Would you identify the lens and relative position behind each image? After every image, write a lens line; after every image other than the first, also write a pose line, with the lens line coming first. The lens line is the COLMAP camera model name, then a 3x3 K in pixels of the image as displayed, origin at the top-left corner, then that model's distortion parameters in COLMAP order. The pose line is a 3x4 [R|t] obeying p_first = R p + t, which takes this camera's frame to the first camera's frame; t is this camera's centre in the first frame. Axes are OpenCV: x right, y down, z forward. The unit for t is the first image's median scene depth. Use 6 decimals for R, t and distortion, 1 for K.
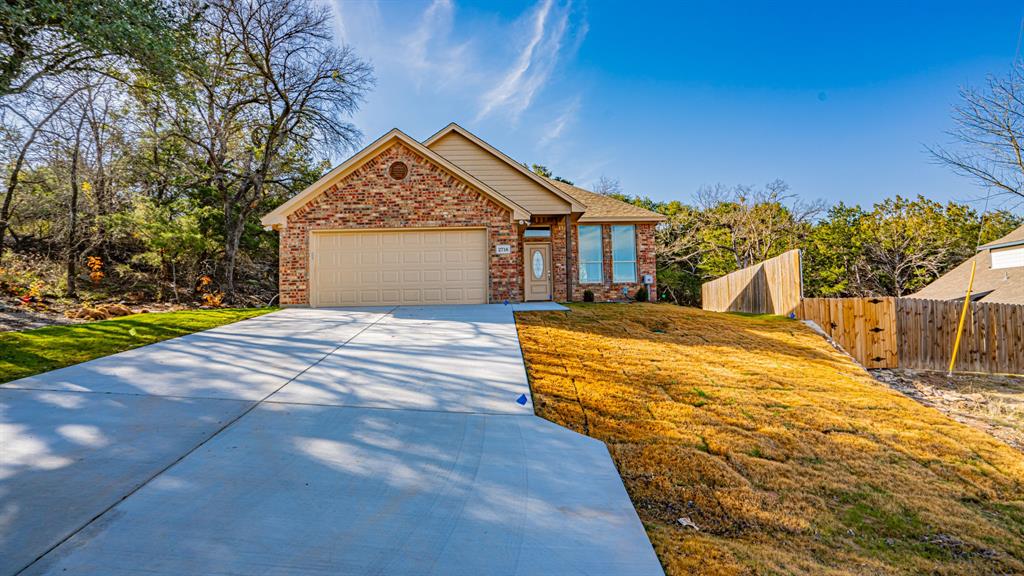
lens RADIAL K [[478.1, 0, 512.0], [0, 478.1, 288.0], [0, 0, 1]] dist [-0.016870, 0.001031]
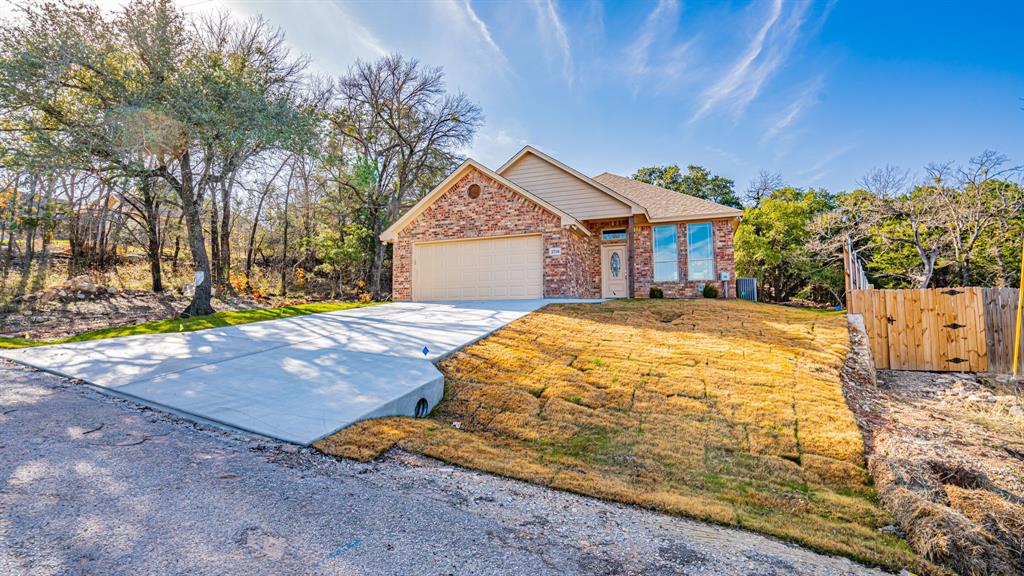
lens RADIAL K [[473.8, 0, 511.2], [0, 473.8, 278.5], [0, 0, 1]] dist [-0.002771, -0.000348]
pose [[0.922310, -0.019317, -0.385967, 0.322016], [0.004880, 0.999252, -0.038349, 0.027724], [0.386420, 0.033486, 0.921715, -0.089220]]
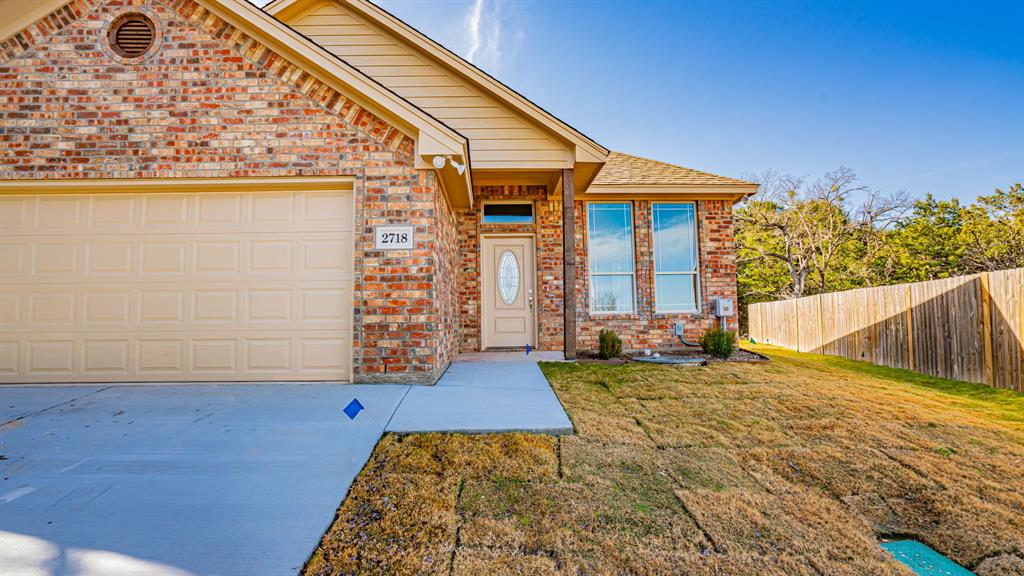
lens RADIAL K [[471.0, 0, 512.0], [0, 471.0, 288.0], [0, 0, 1]] dist [-0.046485, 0.021227]
pose [[0.999974, 0.007265, -0.000271, 0.074187], [-0.007269, 0.999733, -0.021930, -0.033346], [0.000112, 0.021931, 0.999759, 0.629913]]
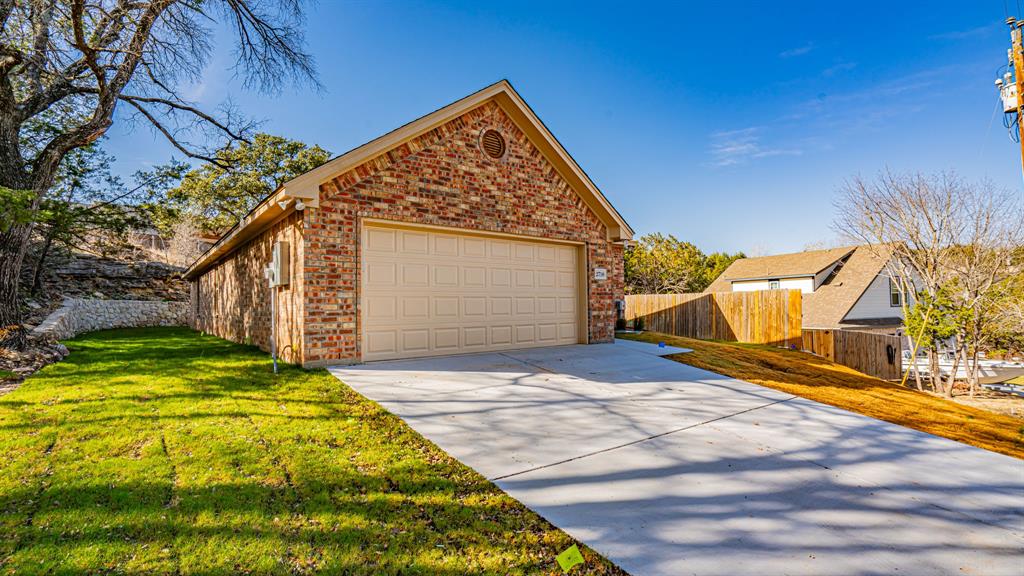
lens RADIAL K [[478.1, 0, 512.0], [0, 478.1, 288.0], [0, 0, 1]] dist [-0.016870, 0.001031]
pose [[0.787066, 0.035525, 0.615845, -0.613964], [-0.035489, 0.999295, -0.012289, -0.042385], [-0.615847, -0.012183, 0.787772, 0.469525]]
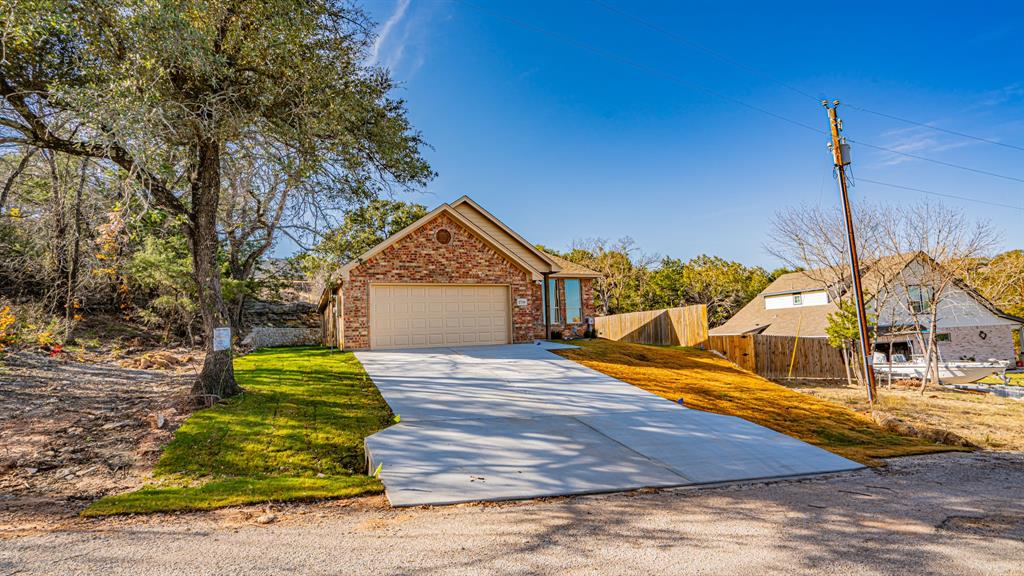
lens RADIAL K [[494.7, 0, 516.8], [0, 494.7, 284.1], [0, 0, 1]] dist [-0.014588, 0.001332]
pose [[0.919948, 0.023890, 0.391312, -0.561823], [-0.000222, 0.998173, -0.060417, -0.046633], [-0.392040, 0.055494, 0.918273, -0.241570]]
